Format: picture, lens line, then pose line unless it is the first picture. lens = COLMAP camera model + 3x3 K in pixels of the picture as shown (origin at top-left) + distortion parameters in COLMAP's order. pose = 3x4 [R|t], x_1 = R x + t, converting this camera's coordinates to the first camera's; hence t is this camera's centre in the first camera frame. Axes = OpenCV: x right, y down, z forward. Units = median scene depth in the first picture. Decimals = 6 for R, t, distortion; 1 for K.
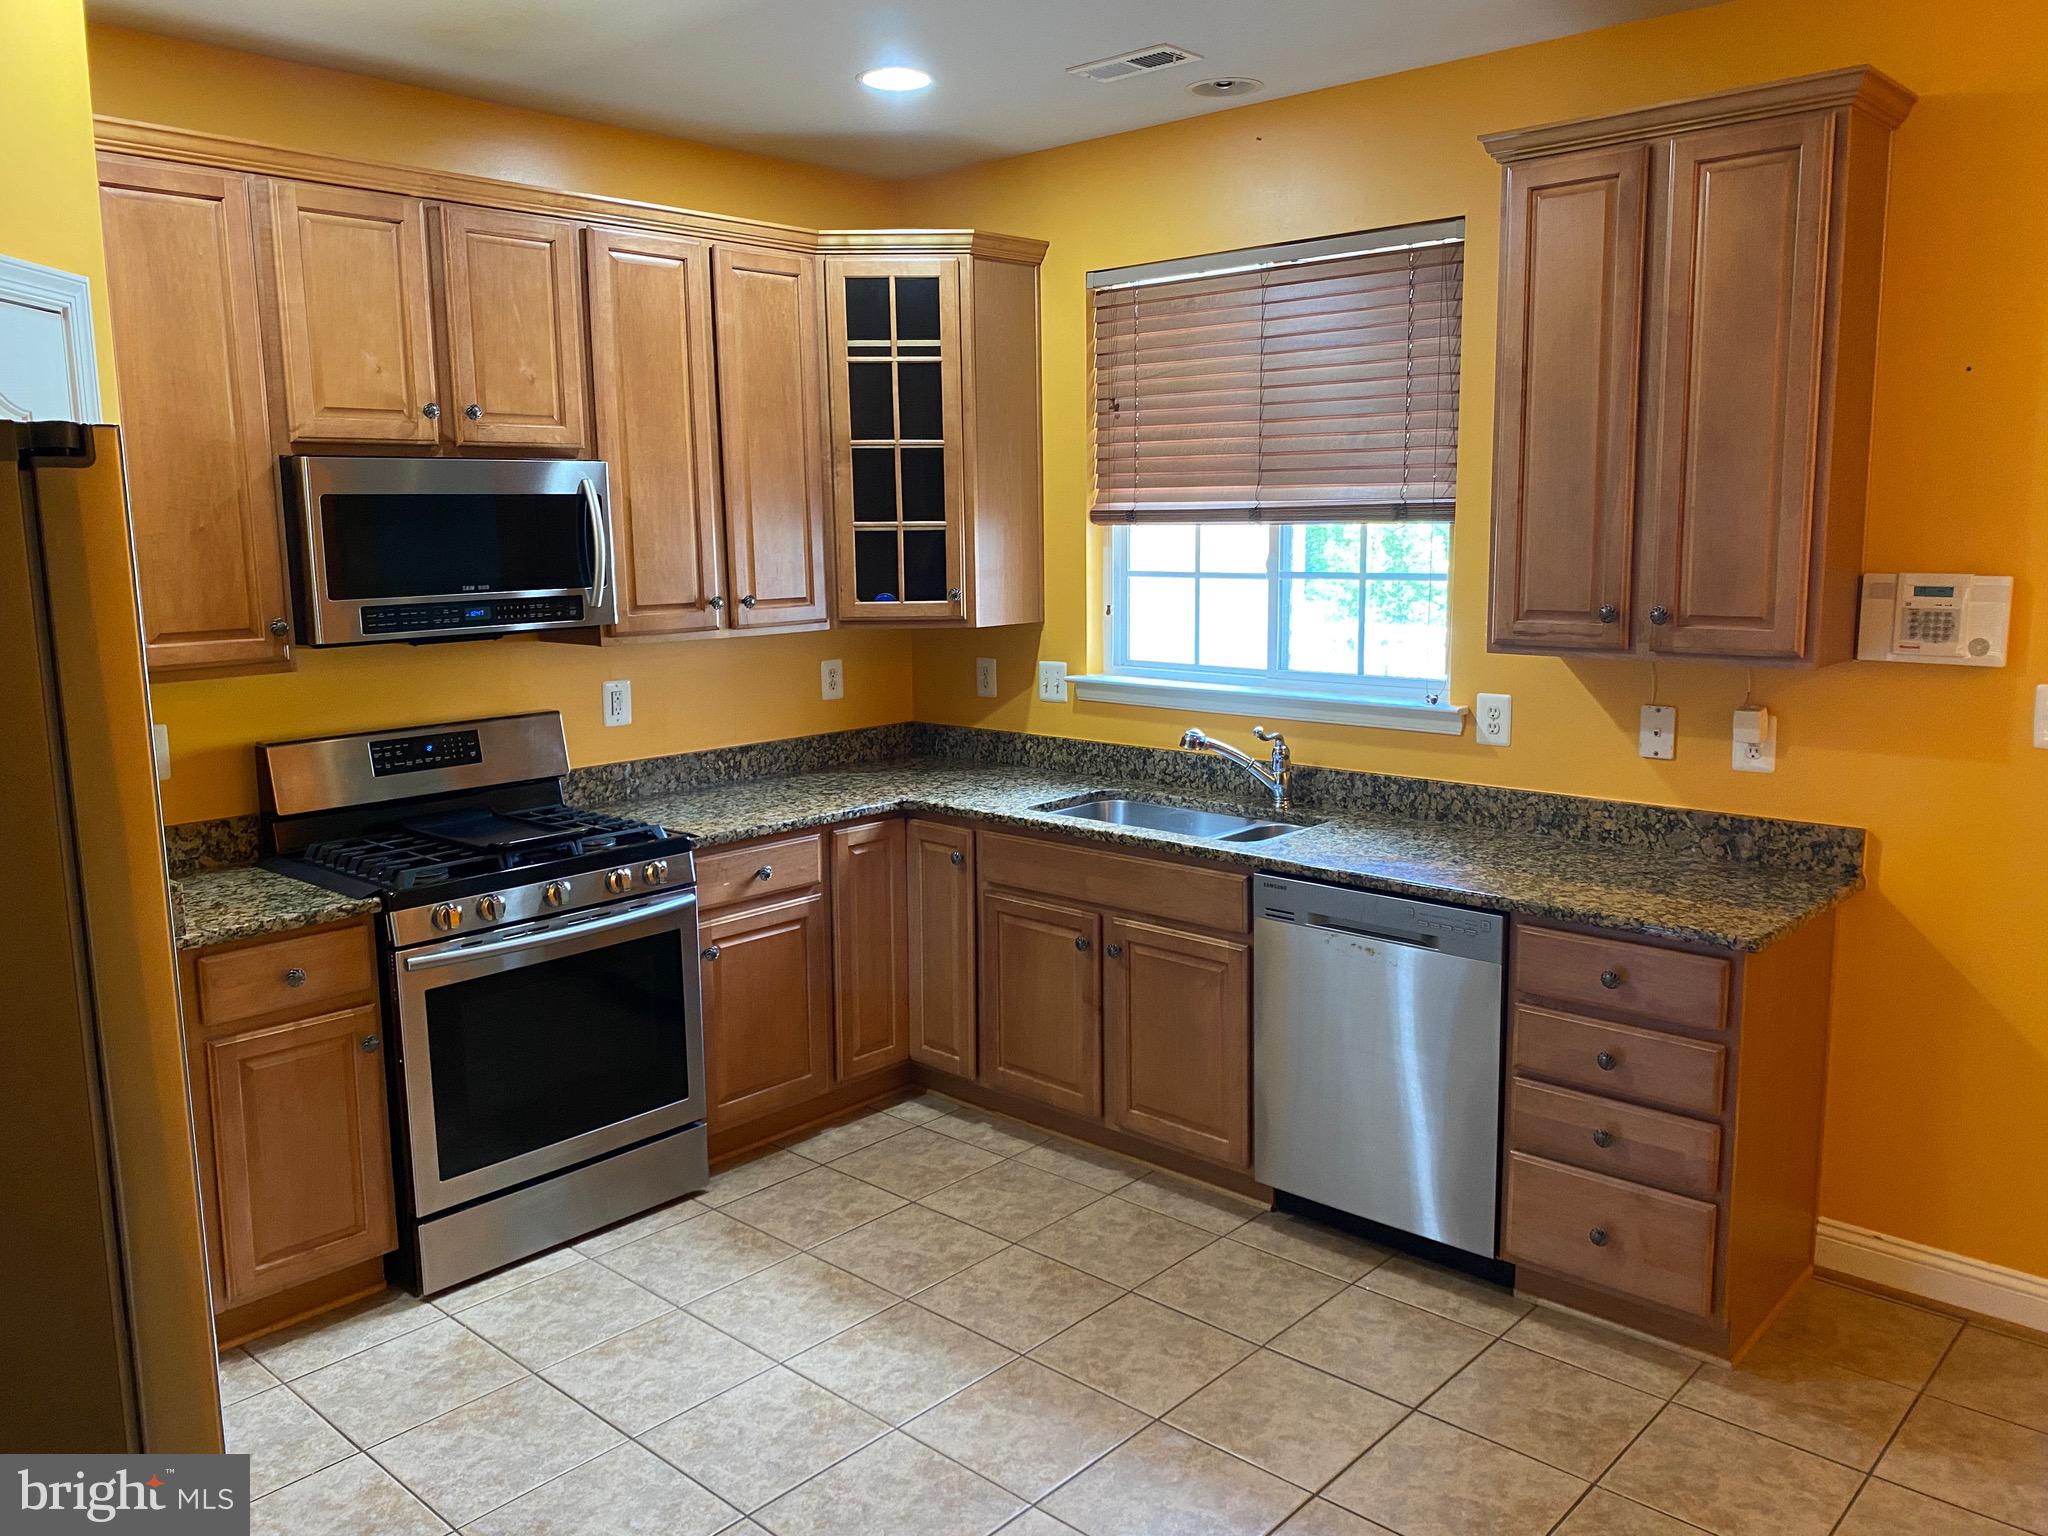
lens RADIAL K [[1557.7, 0, 1030.4], [0, 1557.7, 749.0], [0, 0, 1]] dist [0.044699, -0.076031]
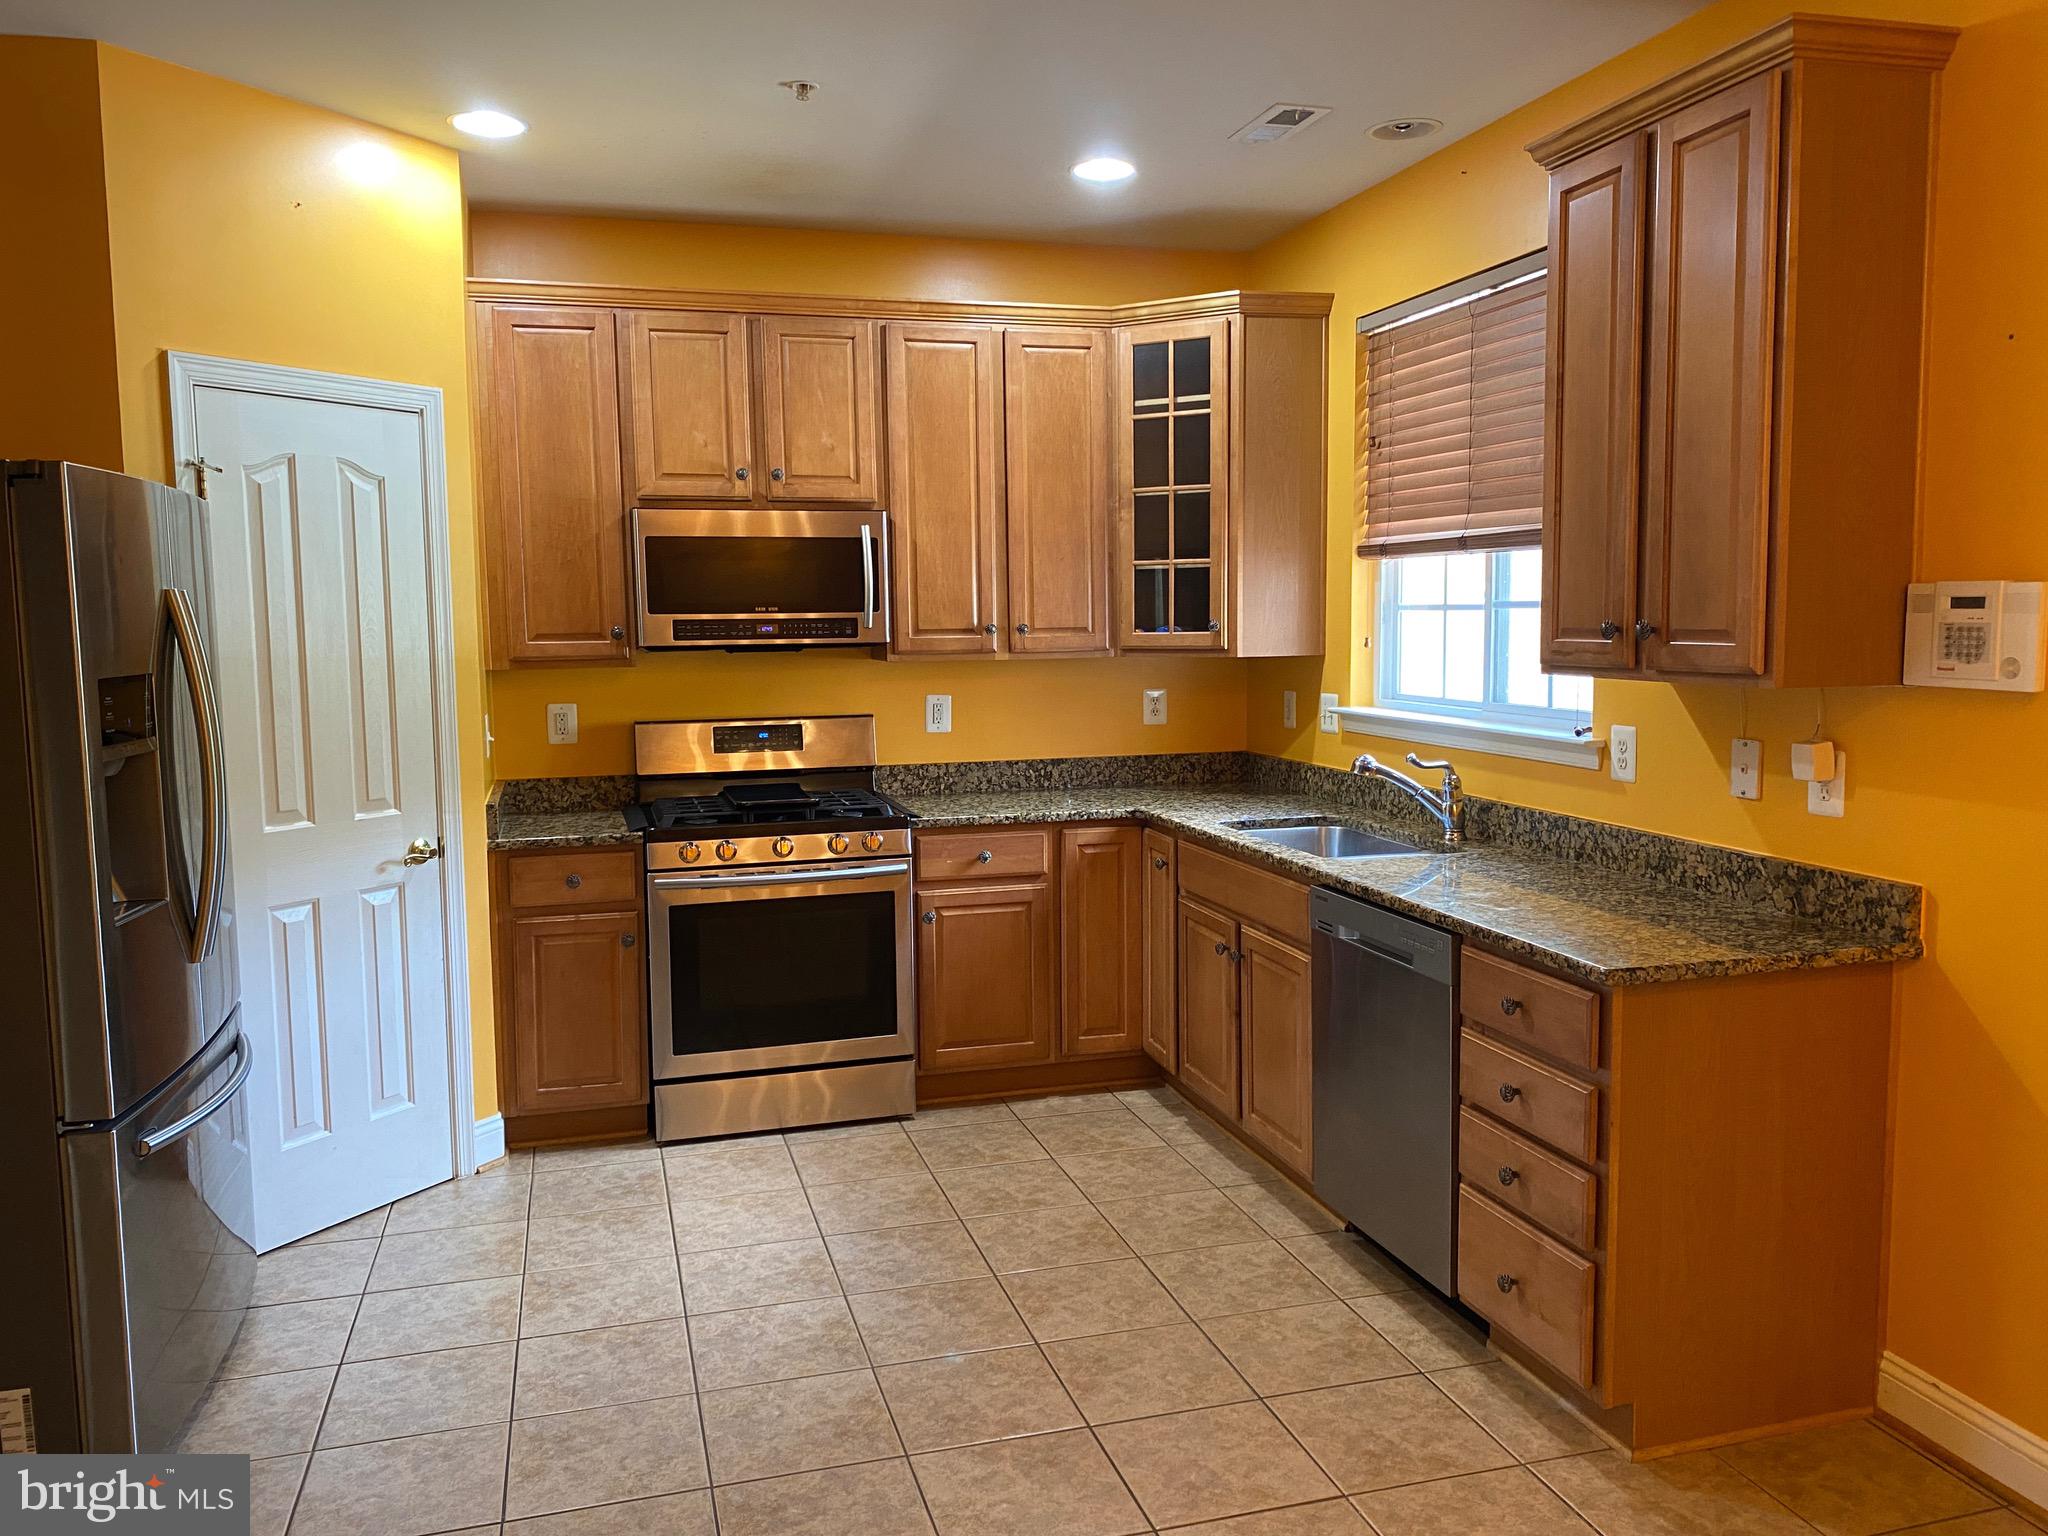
lens RADIAL K [[1557.7, 0, 1028.6], [0, 1557.7, 752.2], [0, 0, 1]] dist [0.044699, -0.076031]
pose [[0.850792, 0.049402, -0.523175, 0.527176], [-0.075958, 0.996677, -0.029411, 0.037840], [0.519984, 0.064762, 0.851718, 0.024551]]
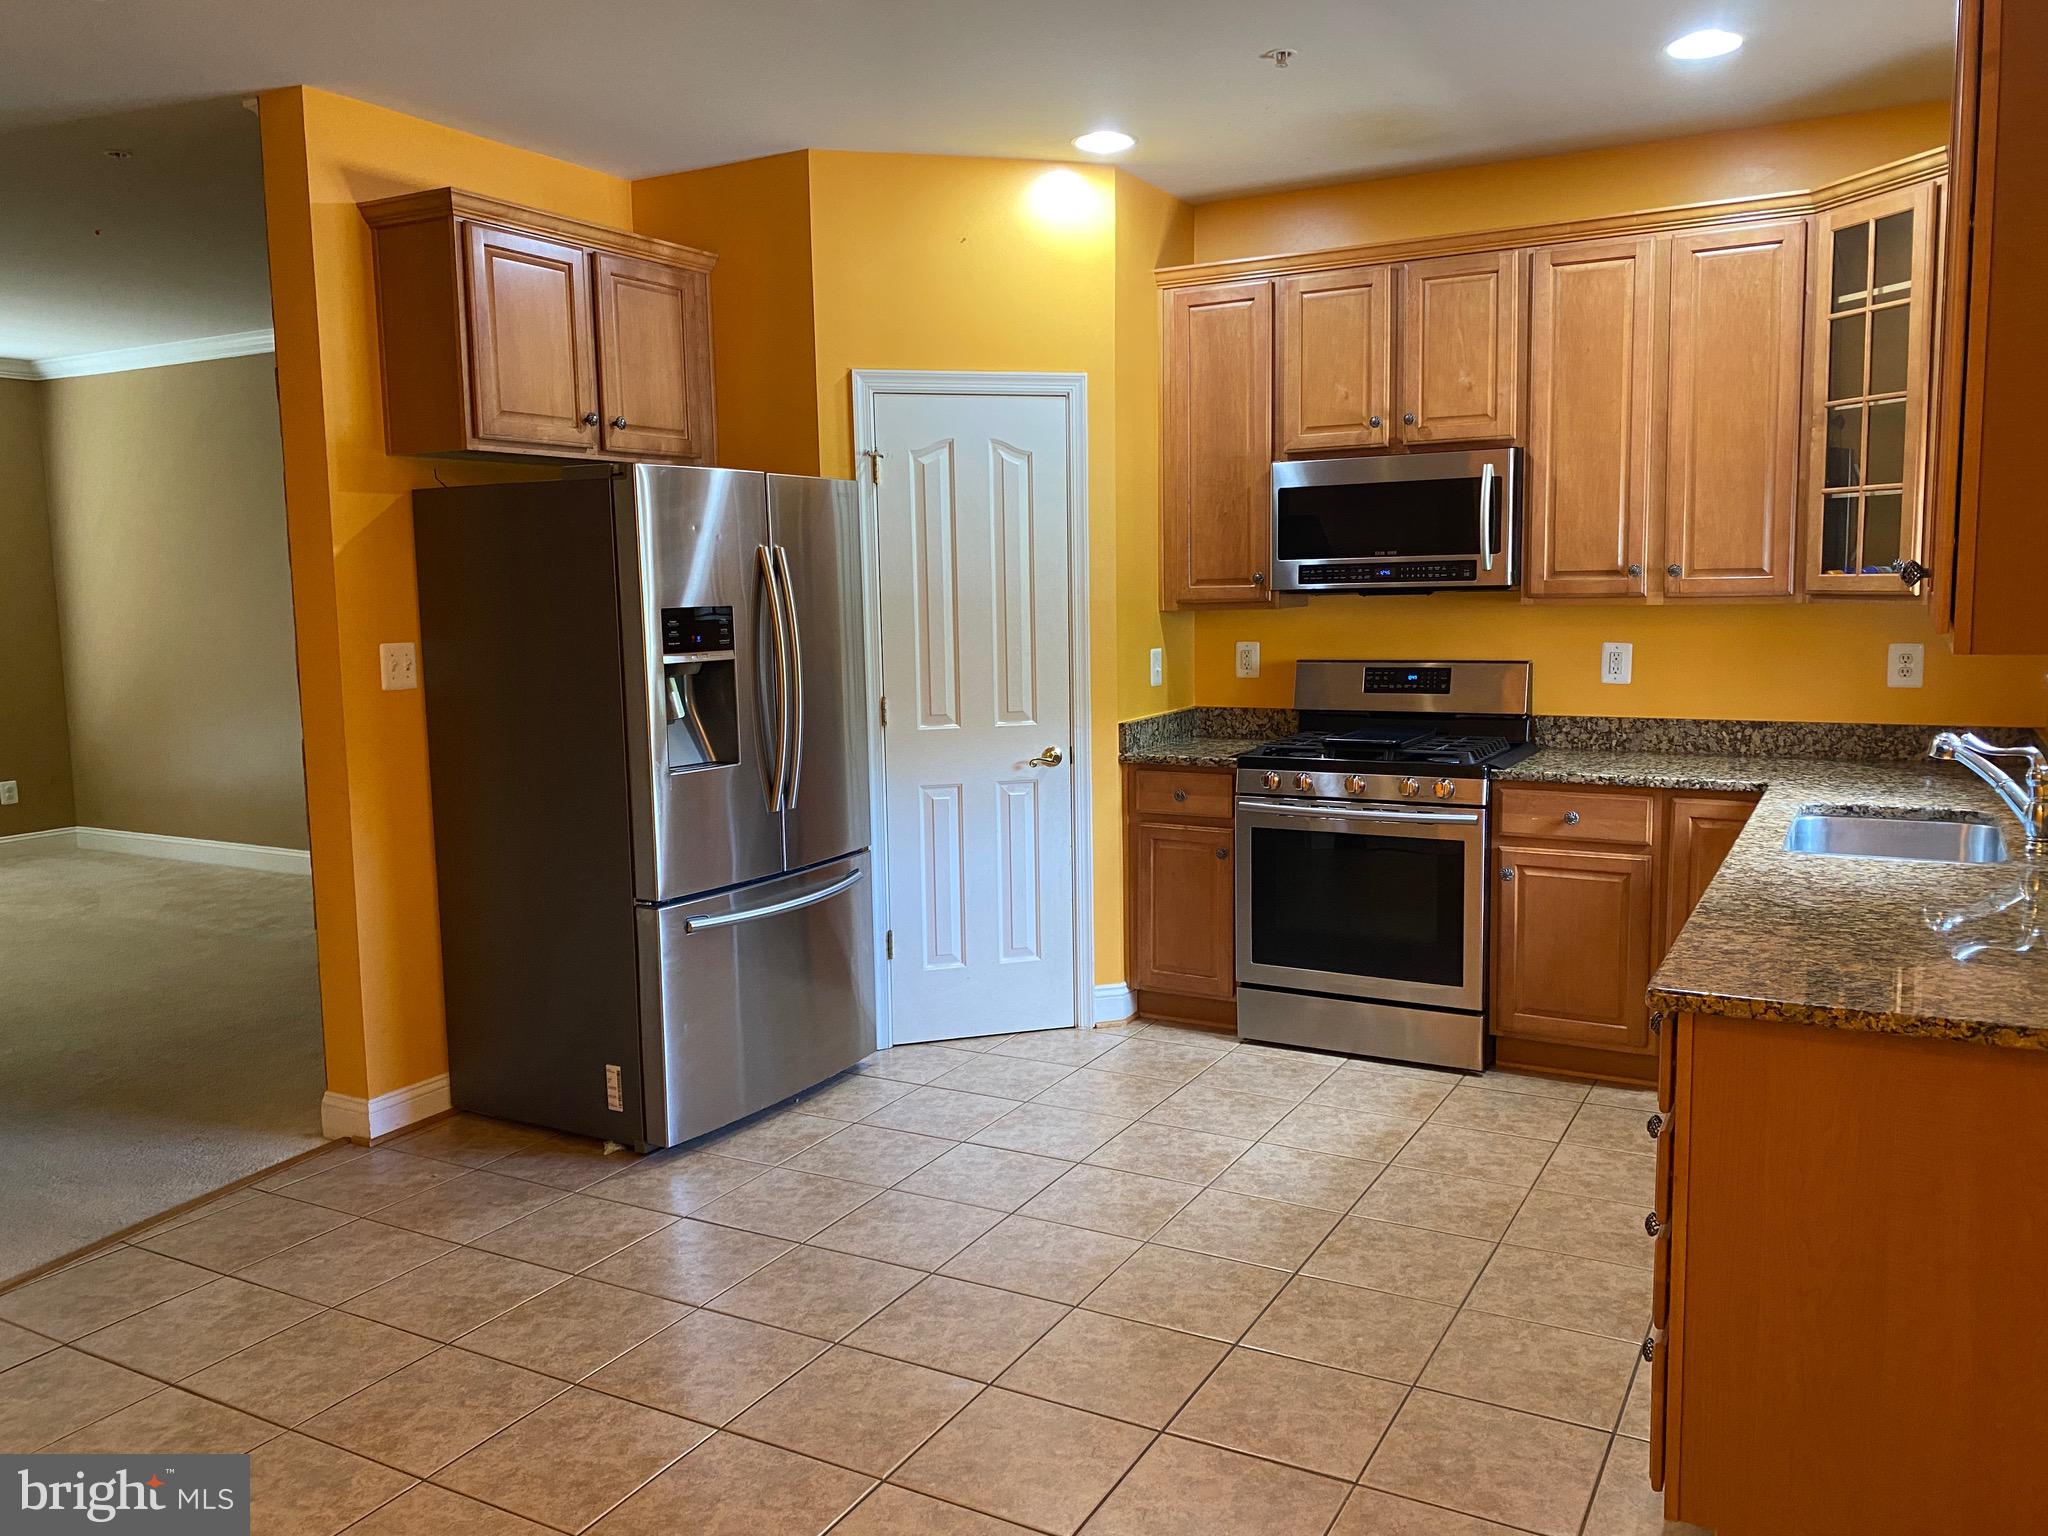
lens RADIAL K [[1557.7, 0, 1013.7], [0, 1557.7, 752.0], [0, 0, 1]] dist [0.044699, -0.076031]
pose [[0.224491, 0.117958, -0.967310, 0.902701], [-0.127347, 0.987685, 0.090888, -0.017188], [0.966119, 0.102780, 0.236748, 0.413197]]
